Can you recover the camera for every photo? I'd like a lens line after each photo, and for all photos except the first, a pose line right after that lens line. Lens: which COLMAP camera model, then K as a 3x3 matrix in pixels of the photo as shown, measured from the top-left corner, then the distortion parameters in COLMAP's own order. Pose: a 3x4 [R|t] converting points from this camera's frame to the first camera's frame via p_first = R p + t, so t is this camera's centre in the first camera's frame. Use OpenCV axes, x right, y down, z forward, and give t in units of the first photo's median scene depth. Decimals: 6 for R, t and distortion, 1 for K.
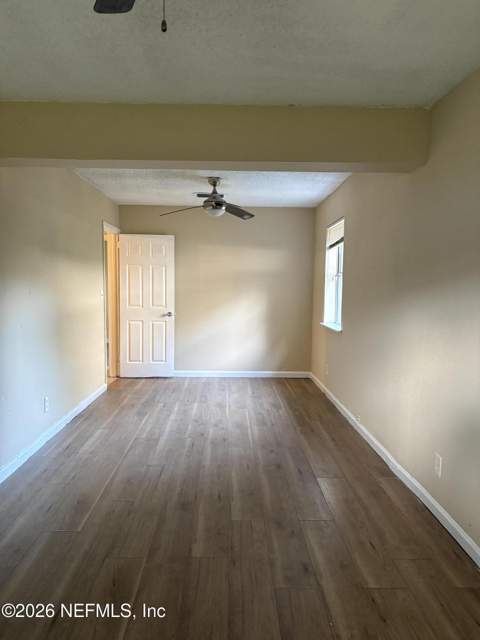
lens RADIAL K [[487.0, 0, 239.4], [0, 487.0, 319.8], [0, 0, 1]] dist [0.036428, -0.008885]
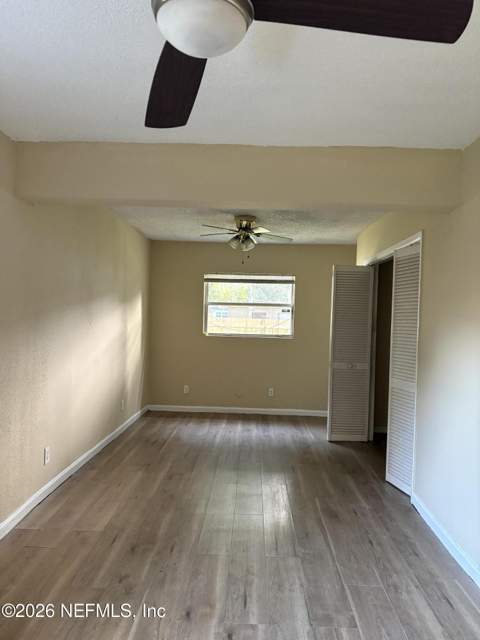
lens RADIAL K [[487.0, 0, 240.0], [0, 487.0, 320.0], [0, 0, 1]] dist [0.036428, -0.008885]
pose [[-0.998218, -0.033961, 0.049056, -0.115359], [-0.028992, 0.994696, 0.098685, -0.150810], [-0.052148, 0.097086, -0.993909, 1.682733]]
